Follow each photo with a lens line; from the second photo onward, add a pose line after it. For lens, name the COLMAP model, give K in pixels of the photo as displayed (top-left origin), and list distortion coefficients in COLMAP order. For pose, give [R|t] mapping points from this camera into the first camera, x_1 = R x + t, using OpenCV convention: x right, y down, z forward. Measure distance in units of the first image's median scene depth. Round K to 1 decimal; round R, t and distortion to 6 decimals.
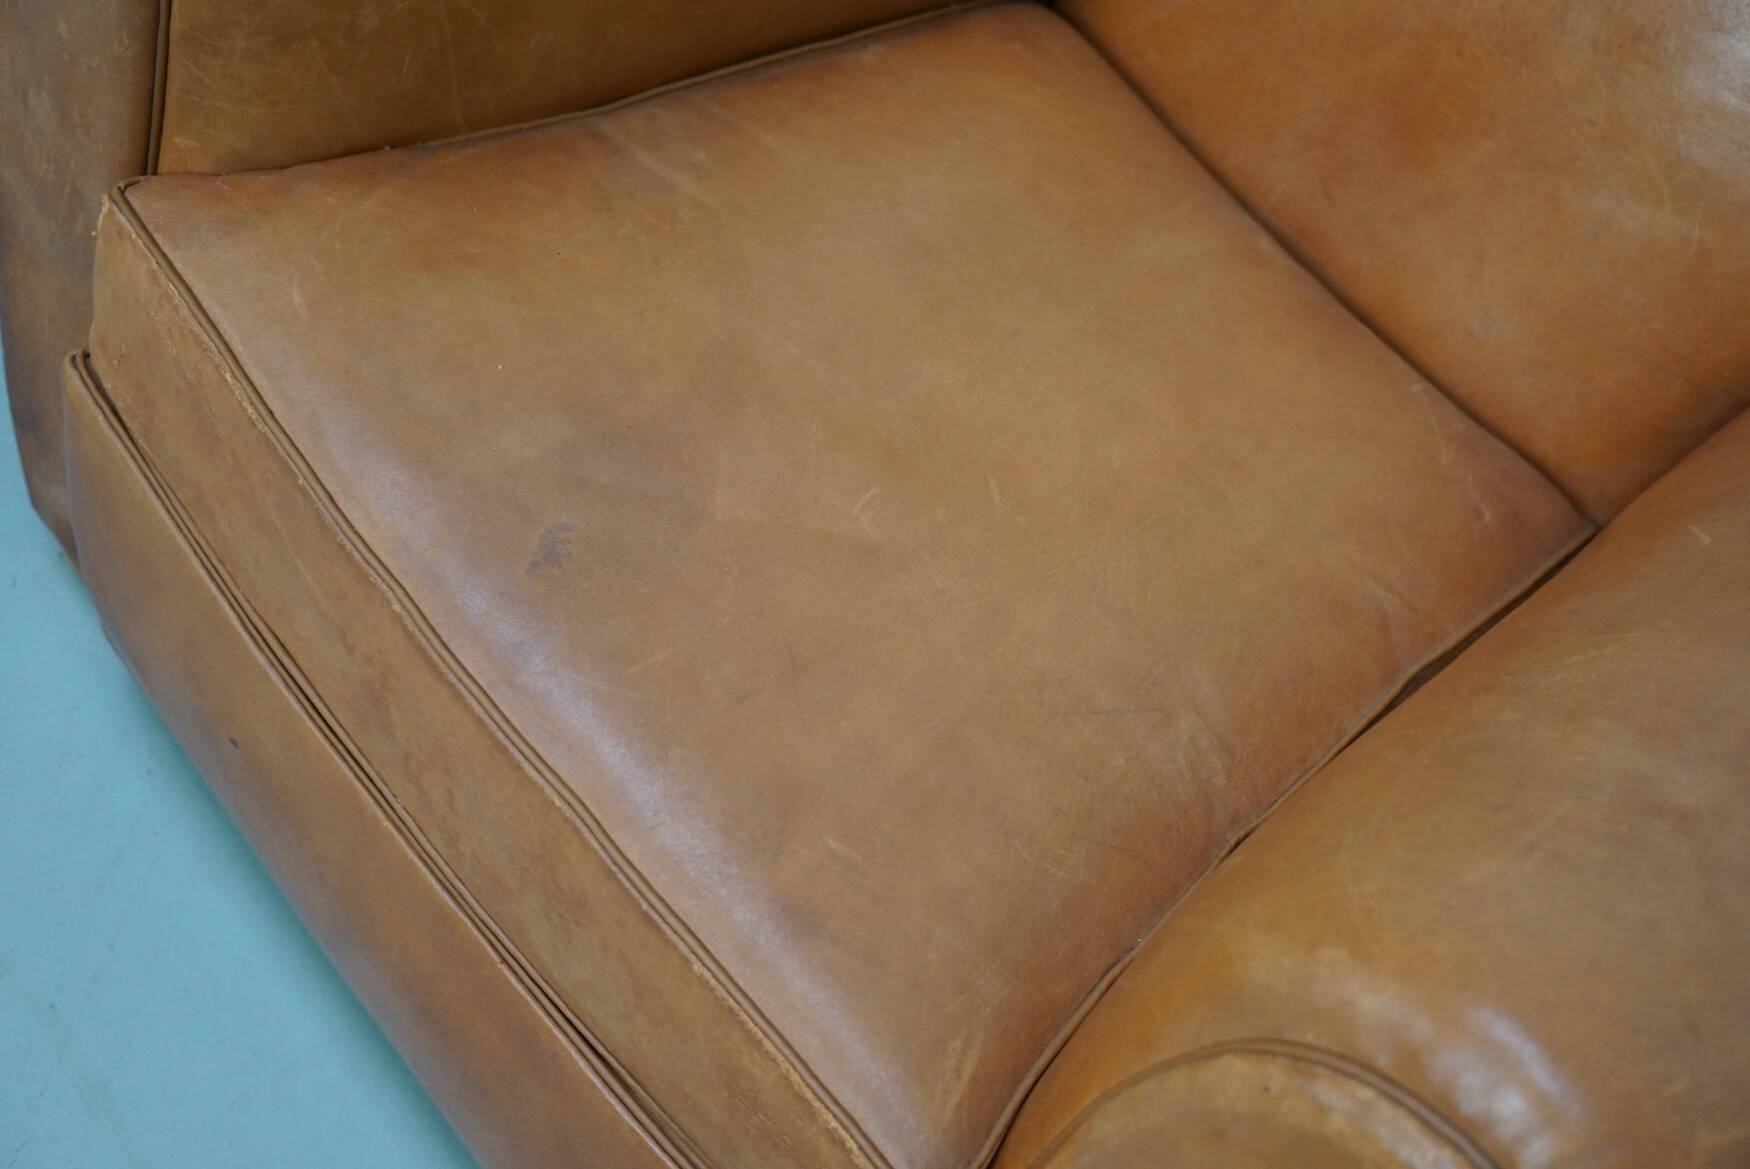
lens RADIAL K [[2260.9, 0, 882.8], [0, 2260.9, 608.6], [0, 0, 1]] dist [-0.145949, 0.299874]
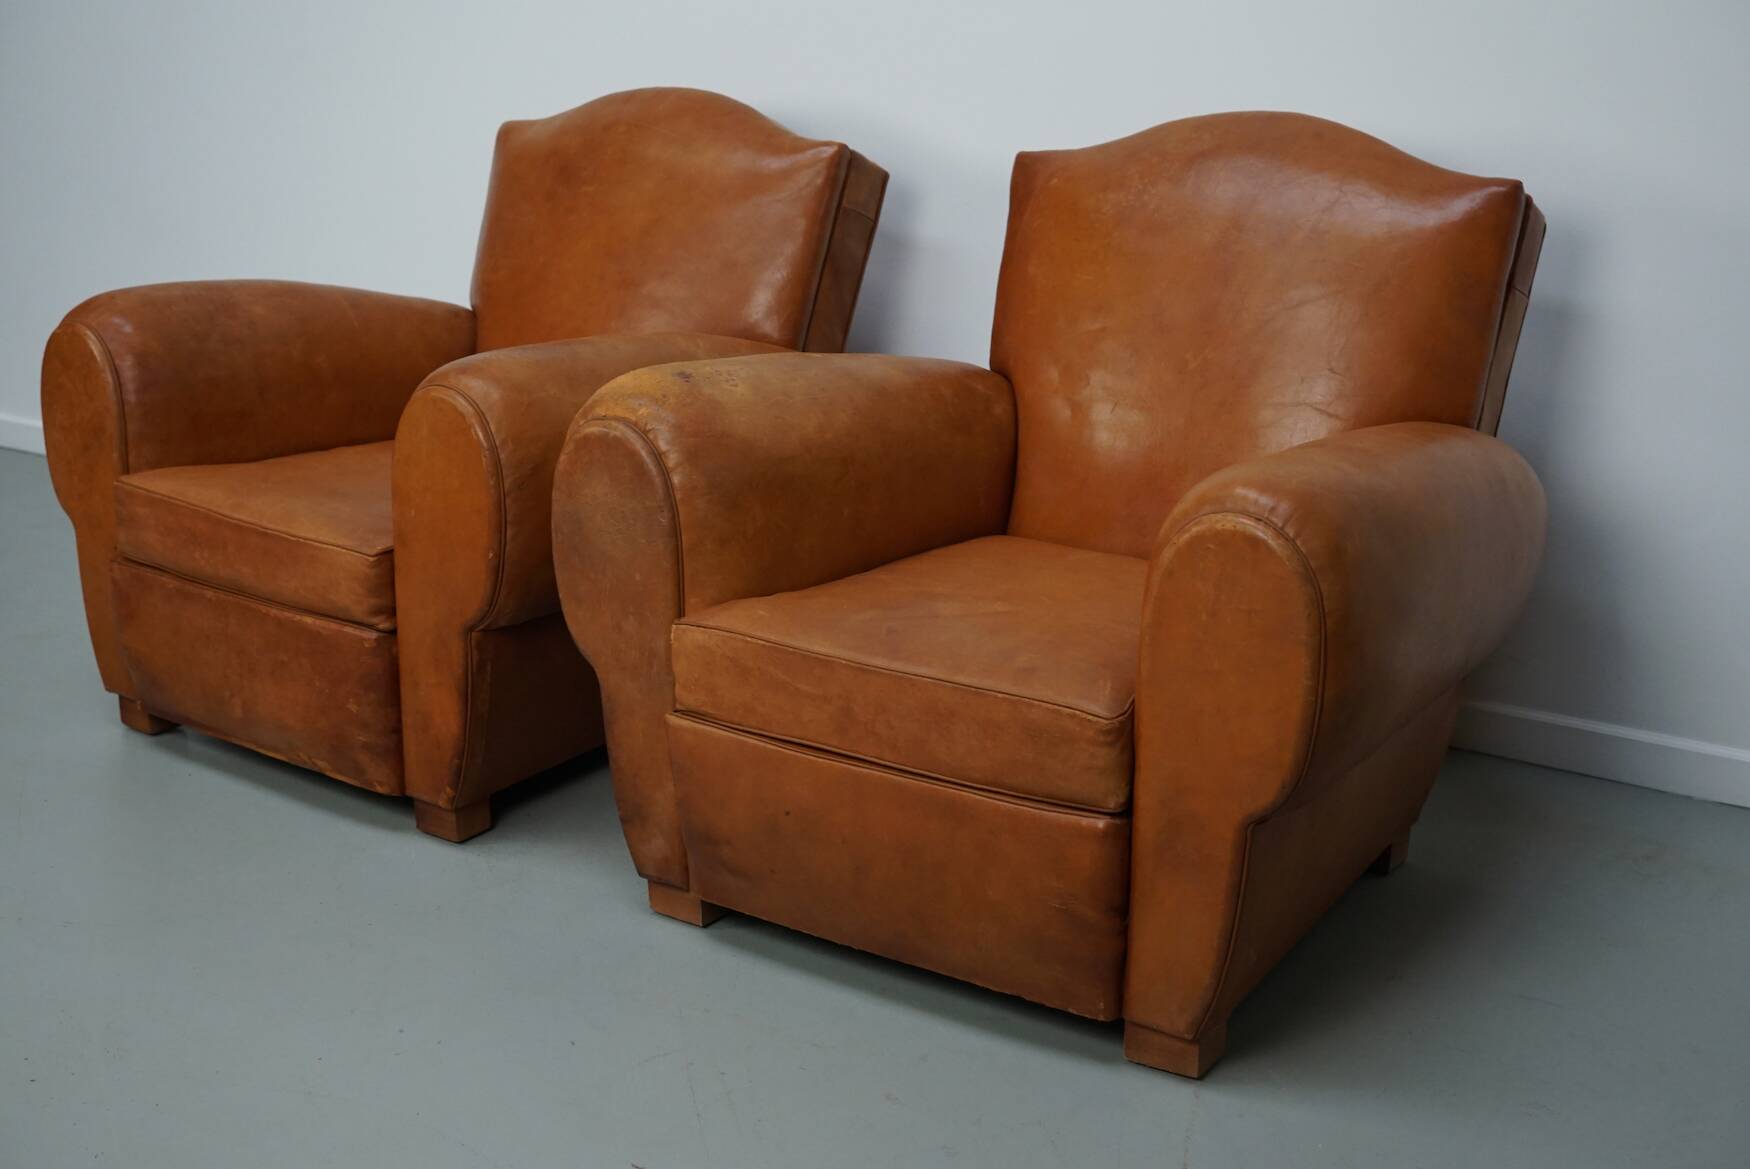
lens RADIAL K [[2260.9, 0, 882.8], [0, 2260.9, 608.6], [0, 0, 1]] dist [-0.145949, 0.299874]
pose [[0.928754, -0.353146, 0.112710, -0.472450], [0.354893, 0.759235, -0.545539, 1.478323], [0.107081, 0.546672, 0.830472, -1.280916]]
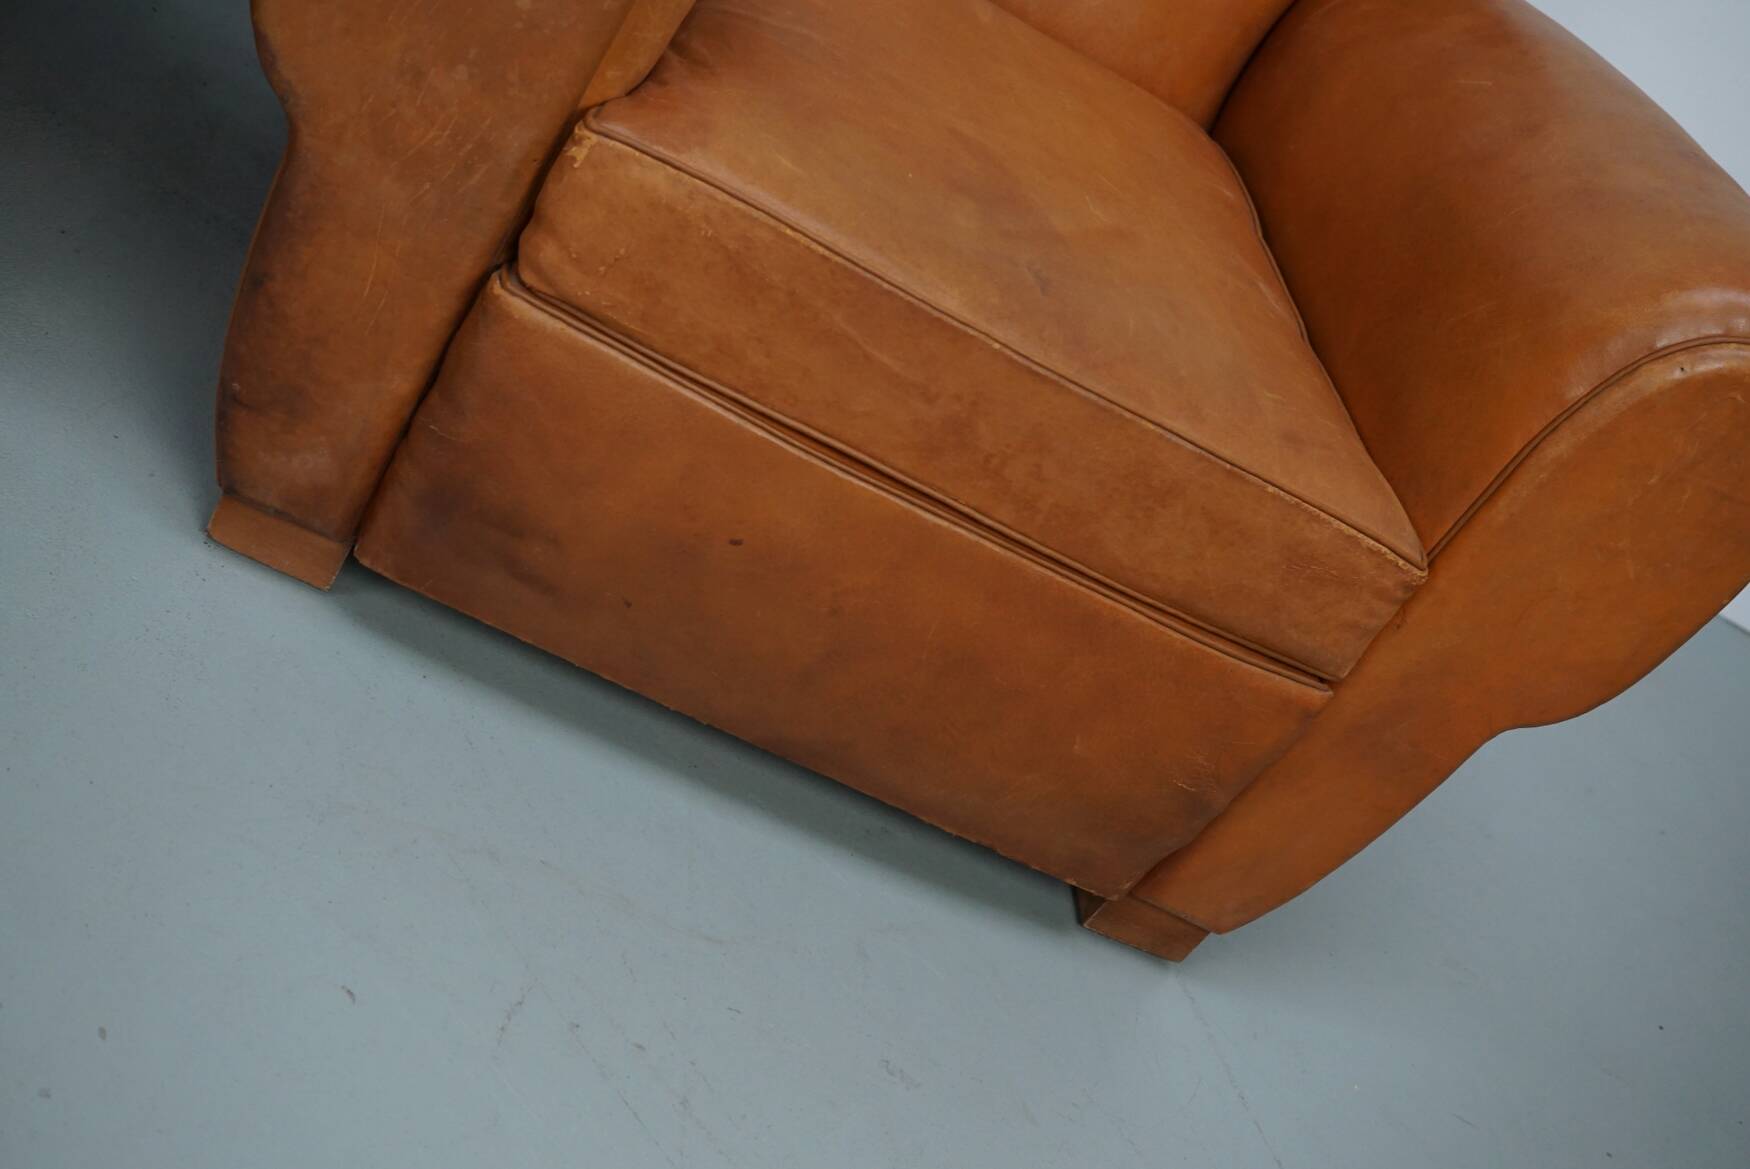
lens RADIAL K [[2260.9, 0, 882.8], [0, 2260.9, 608.6], [0, 0, 1]] dist [-0.145949, 0.299874]
pose [[0.697859, -0.375154, 0.610125, -1.234887], [0.323138, 0.925139, 0.199246, -0.157567], [-0.639199, 0.058109, 0.766843, -0.014056]]
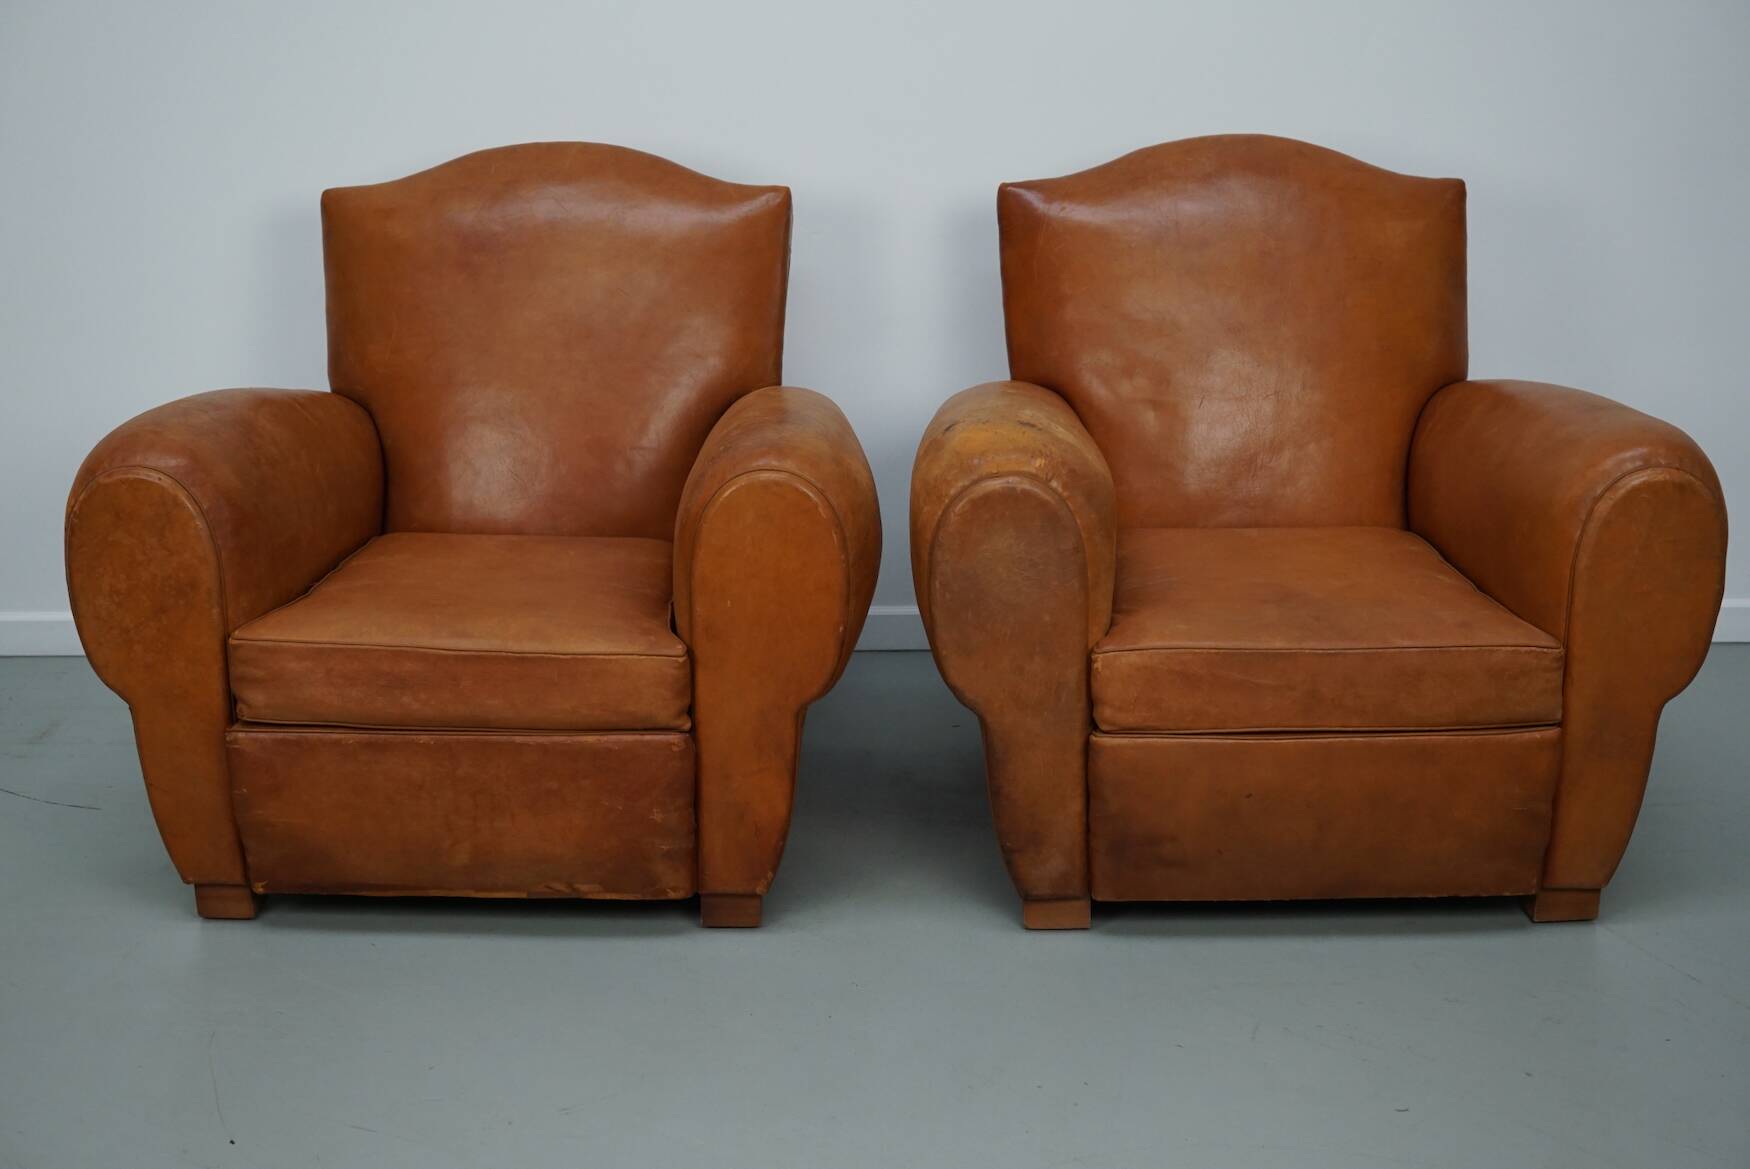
lens RADIAL K [[2260.9, 0, 882.8], [0, 2260.9, 608.6], [0, 0, 1]] dist [-0.145949, 0.299874]
pose [[0.629949, -0.513576, 0.582583, -2.409463], [0.723539, 0.660697, -0.199927, 0.160614], [-0.282234, 0.547465, 0.787798, -1.299420]]
